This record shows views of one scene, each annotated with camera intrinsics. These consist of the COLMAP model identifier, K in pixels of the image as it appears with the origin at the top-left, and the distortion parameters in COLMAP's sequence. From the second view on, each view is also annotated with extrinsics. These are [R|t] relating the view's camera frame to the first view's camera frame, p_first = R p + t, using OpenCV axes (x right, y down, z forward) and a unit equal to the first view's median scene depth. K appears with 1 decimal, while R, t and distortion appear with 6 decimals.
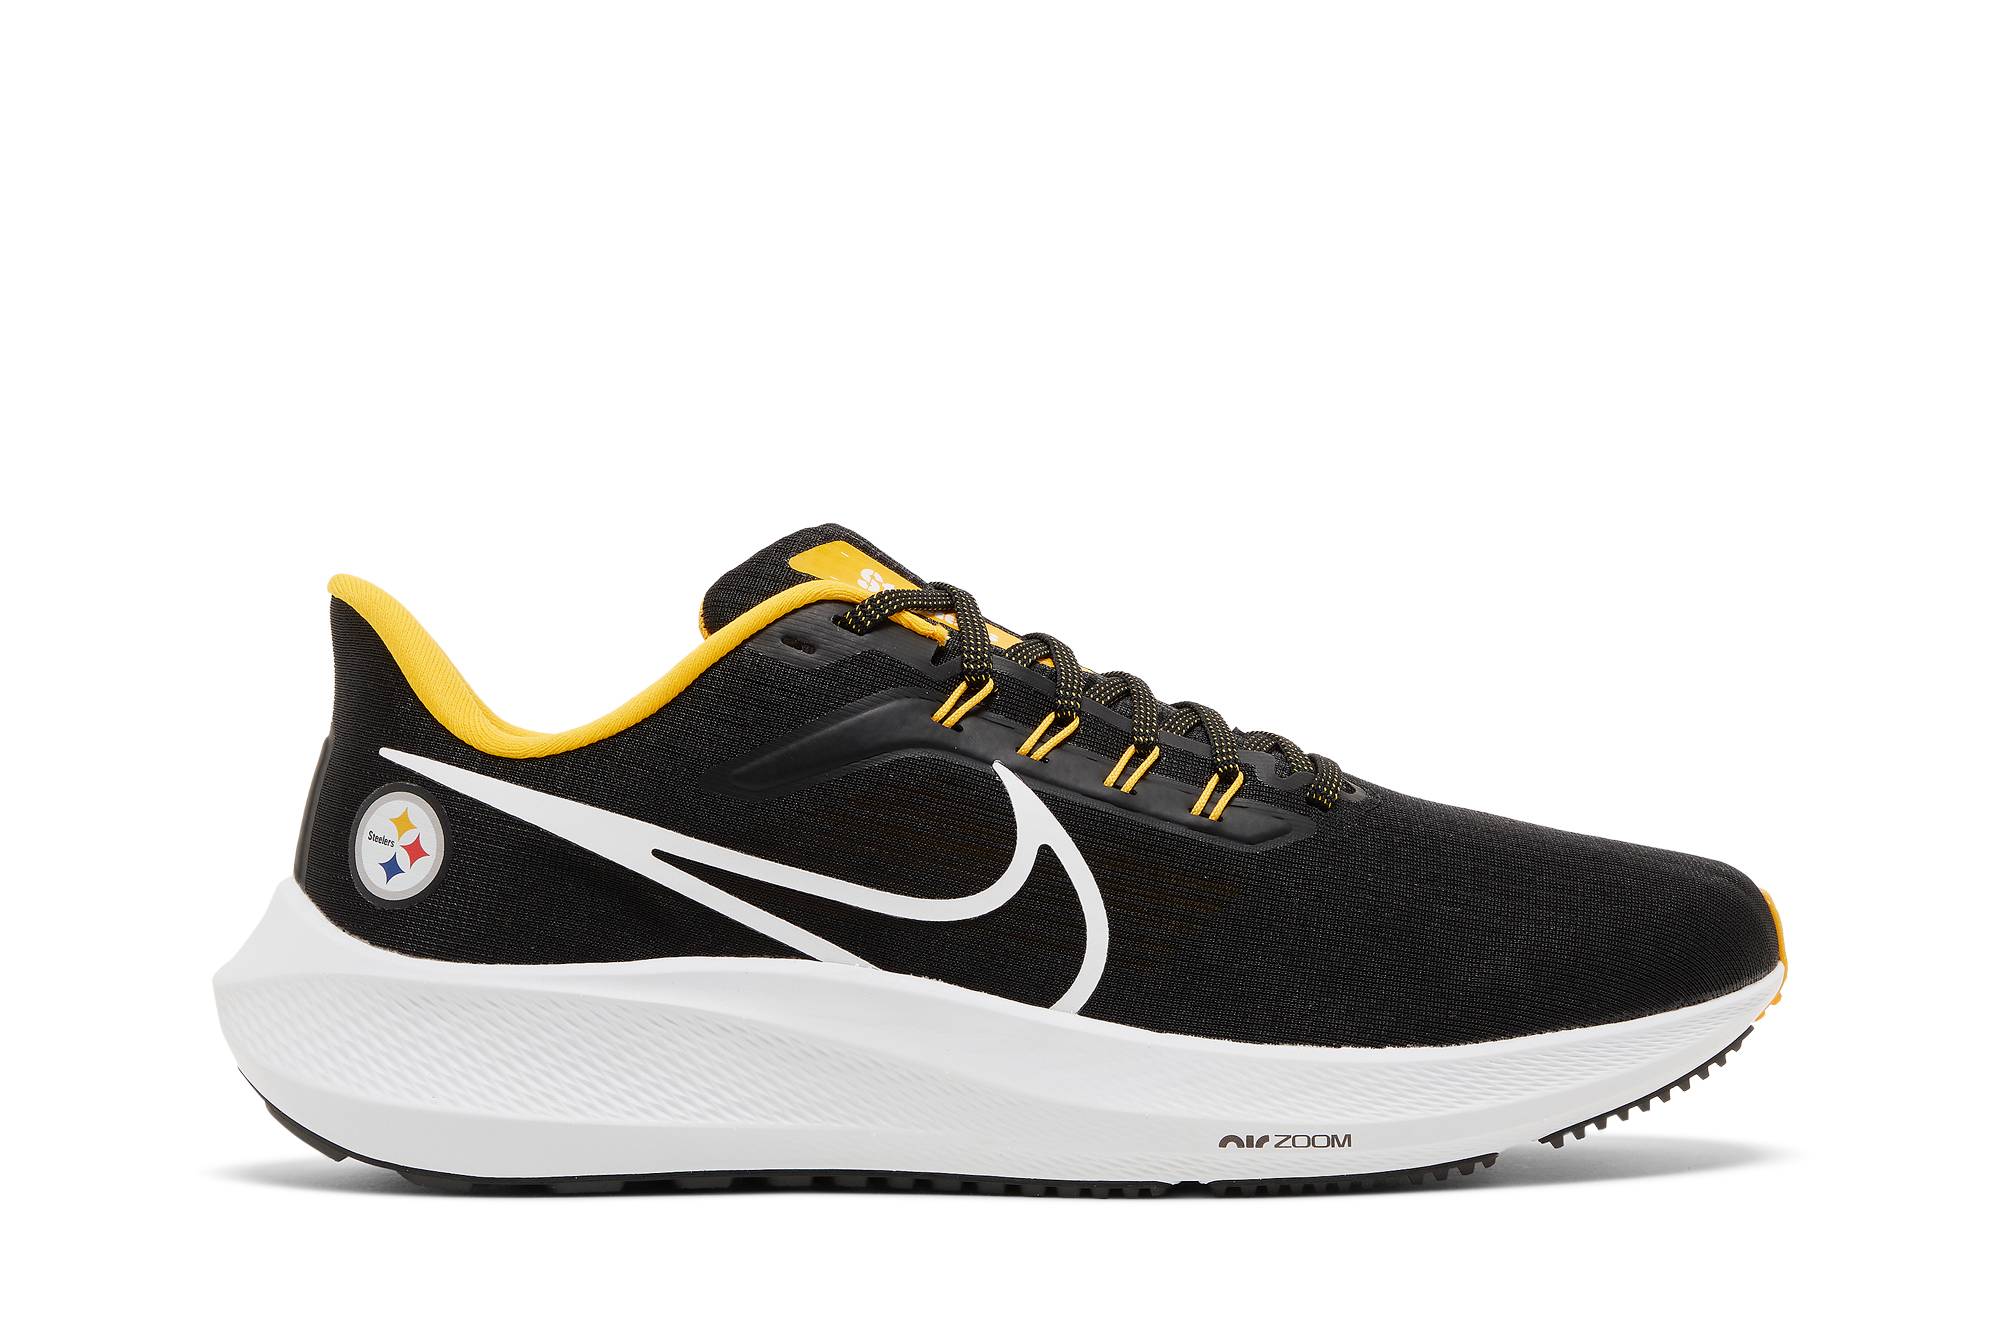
lens RADIAL K [[2962.5, 0, 1000.1], [0, 2962.5, 675.6], [0, 0, 1]] dist [-0.150815, 0.000000]
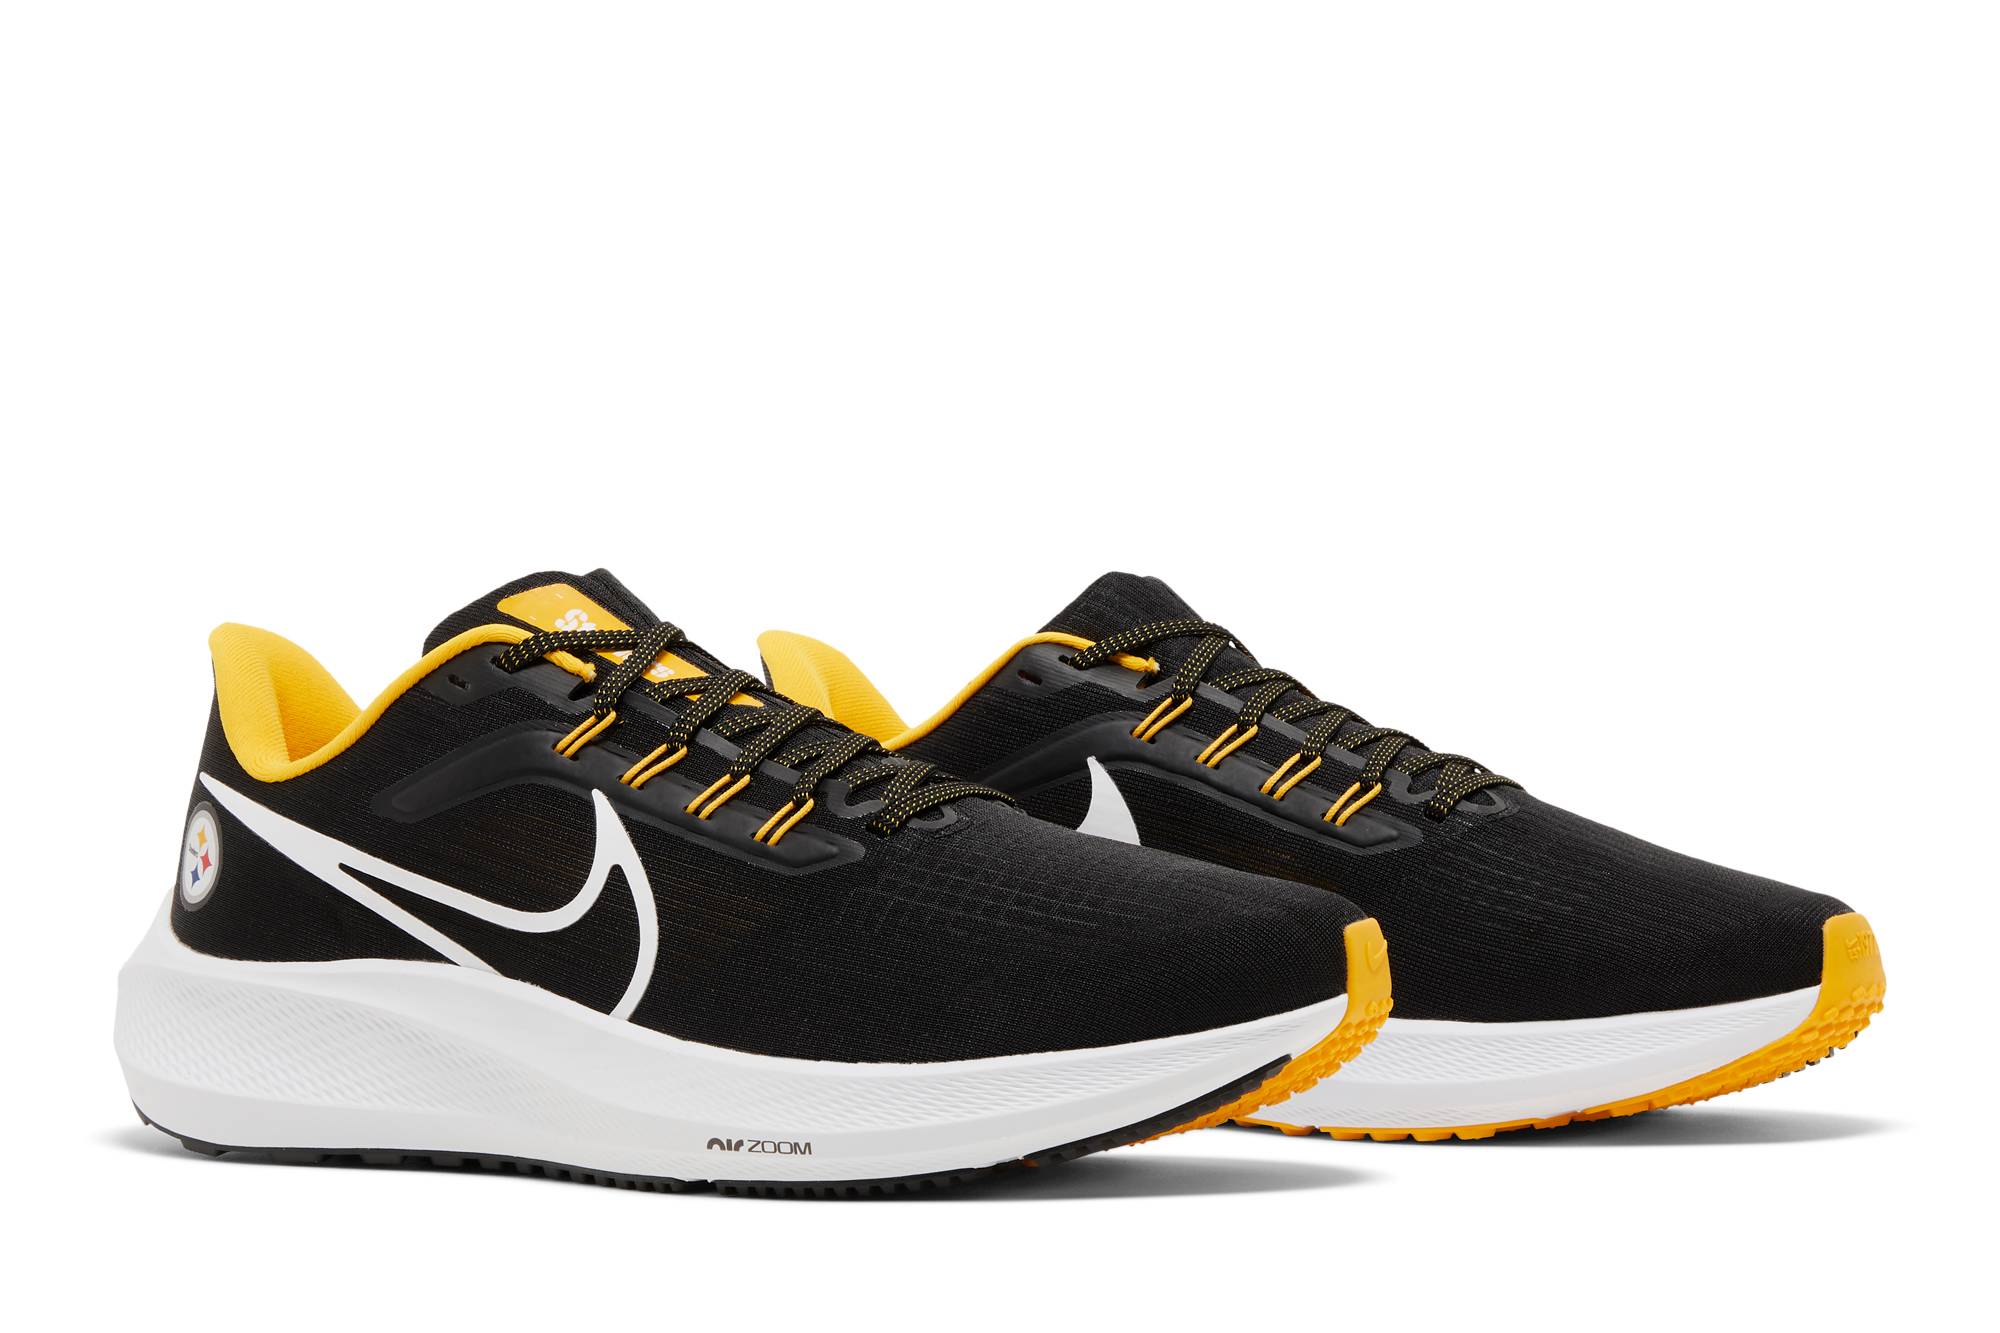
lens RADIAL K [[2962.5, 0, 1001.1], [0, 2962.5, 661.2], [0, 0, 1]] dist [-0.150815, 0.000000]
pose [[0.948058, -0.009258, -0.317962, 0.488450], [0.008688, 0.999957, -0.003209, -0.013271], [0.317978, 0.000280, 0.948098, 0.010569]]
